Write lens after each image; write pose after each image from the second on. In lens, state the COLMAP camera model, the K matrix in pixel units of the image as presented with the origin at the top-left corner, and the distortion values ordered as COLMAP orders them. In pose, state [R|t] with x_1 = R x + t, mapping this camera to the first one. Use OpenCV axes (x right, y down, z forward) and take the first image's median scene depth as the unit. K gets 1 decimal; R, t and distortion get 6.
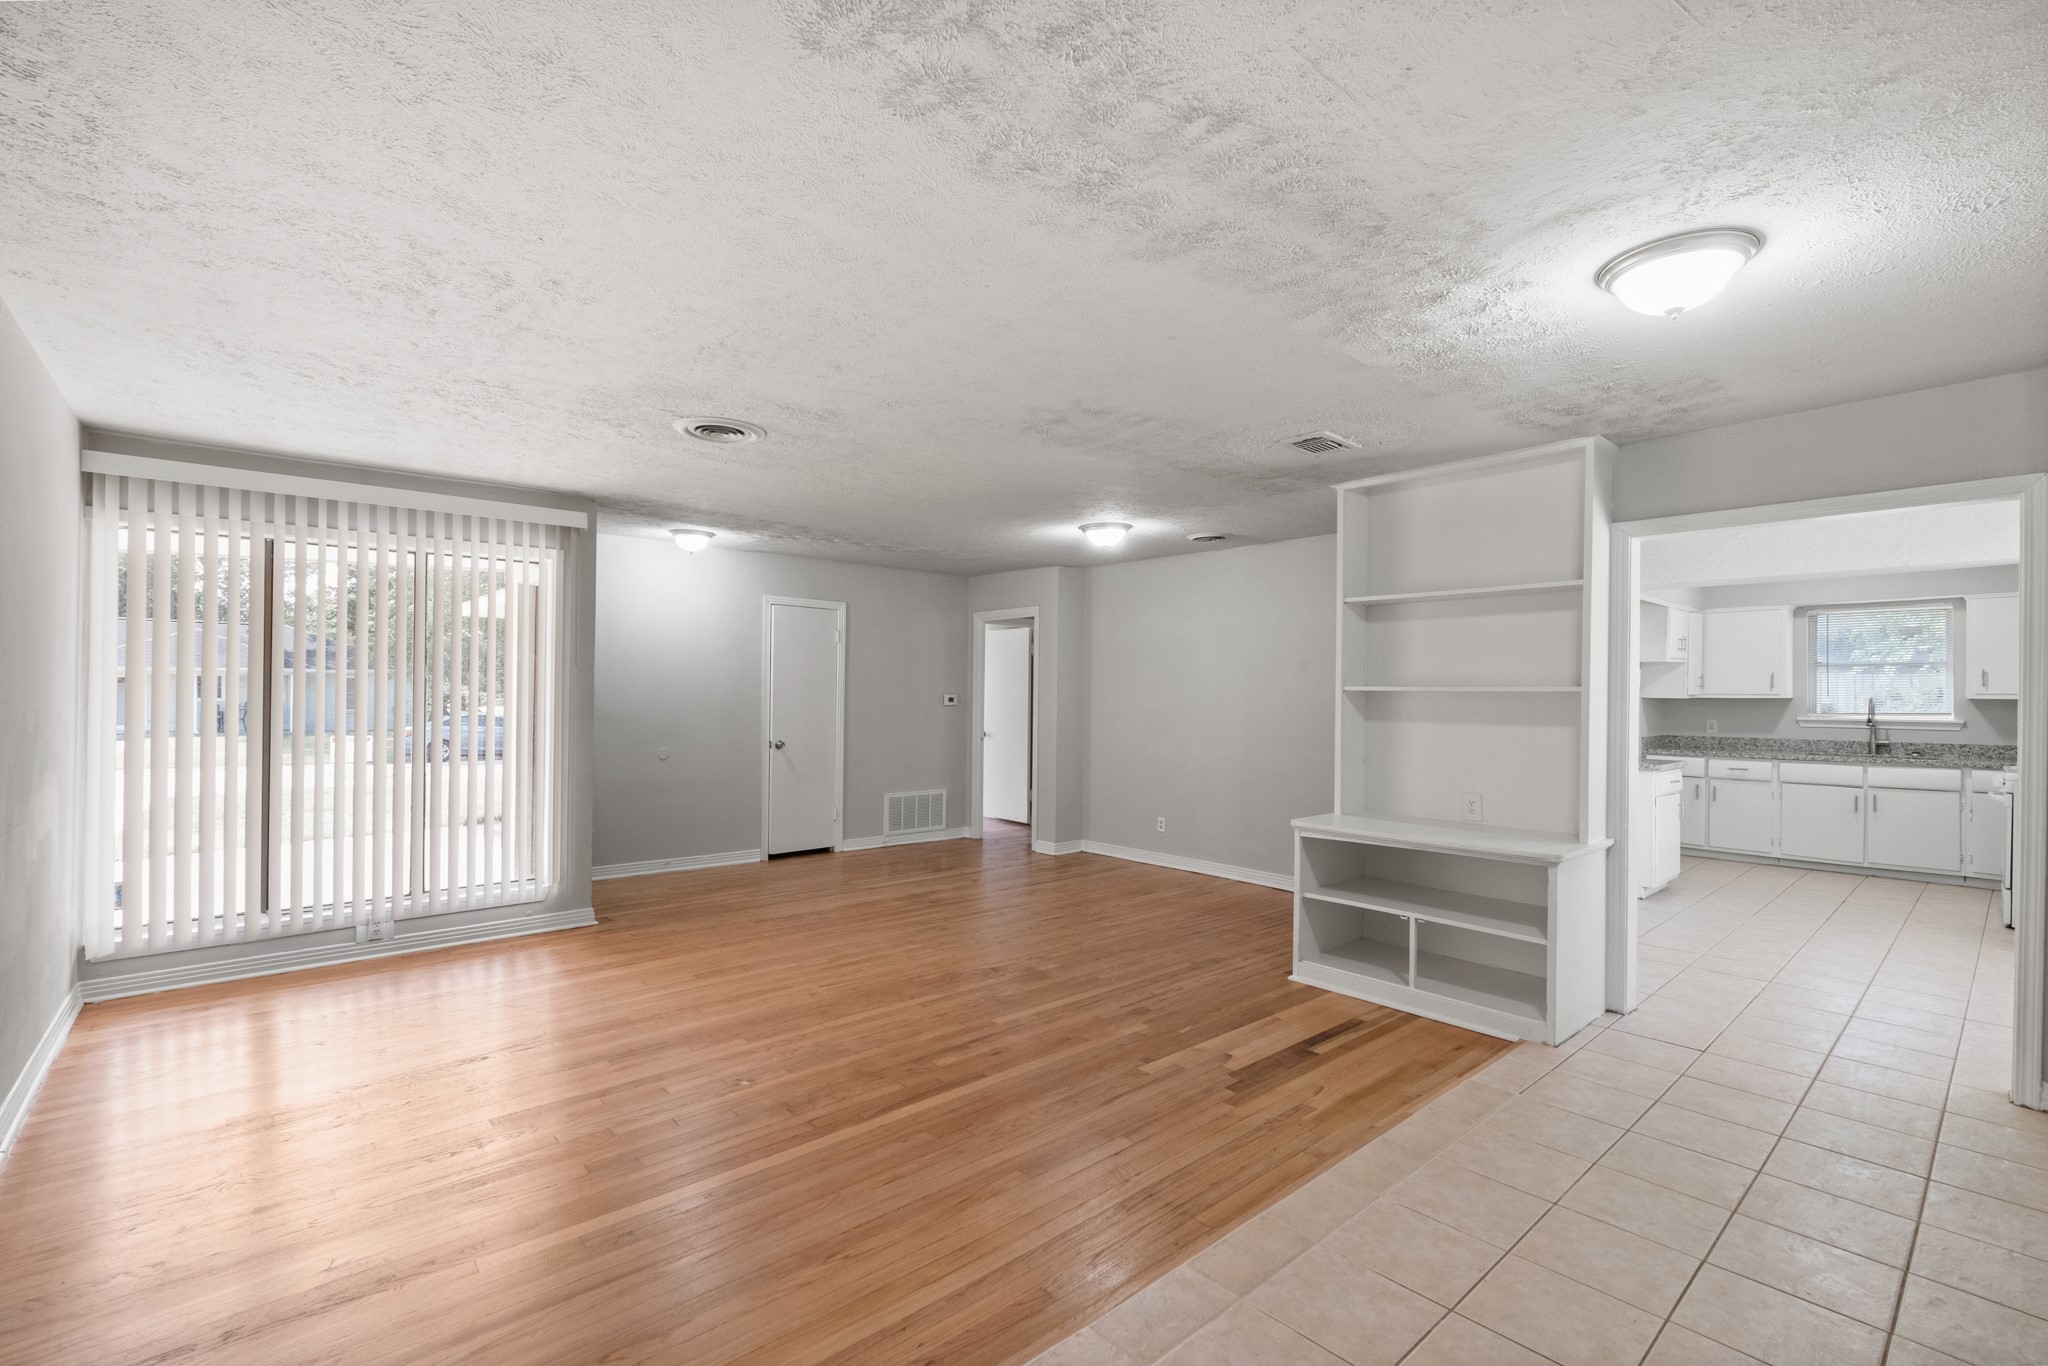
lens RADIAL K [[897.7, 0, 1020.8], [0, 897.7, 694.9], [0, 0, 1]] dist [-0.000440, 0.000017]
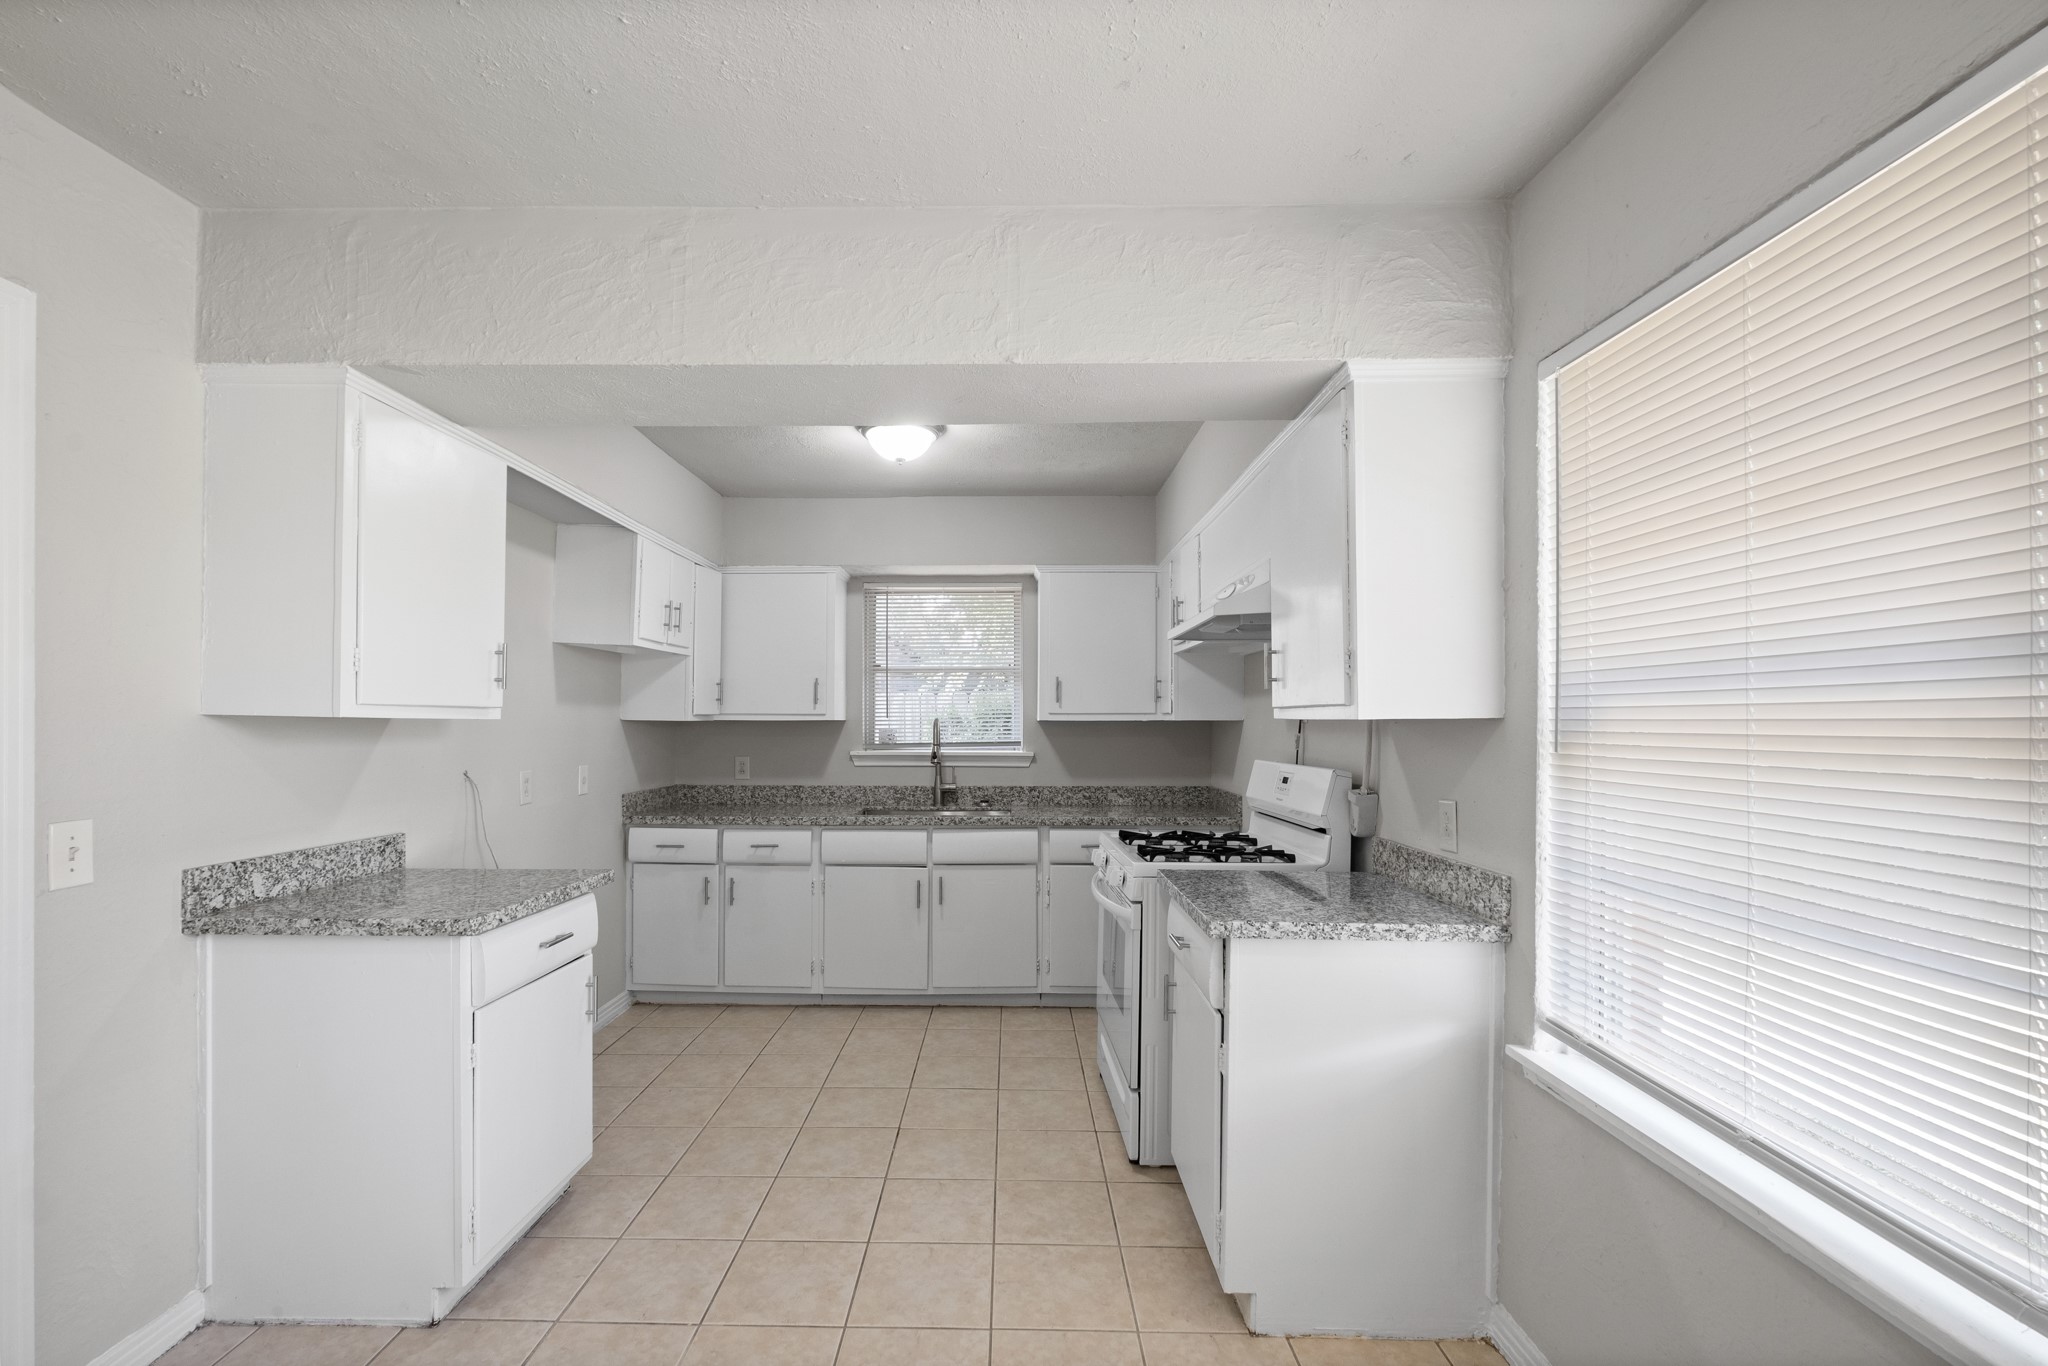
lens RADIAL K [[897.7, 0, 1020.8], [0, 897.7, 694.9], [0, 0, 1]] dist [-0.000440, 0.000017]
pose [[0.655461, 0.022394, 0.754897, 0.516024], [0.001377, 0.999523, -0.030846, 0.005673], [-0.755228, 0.021258, 0.655118, 0.548092]]
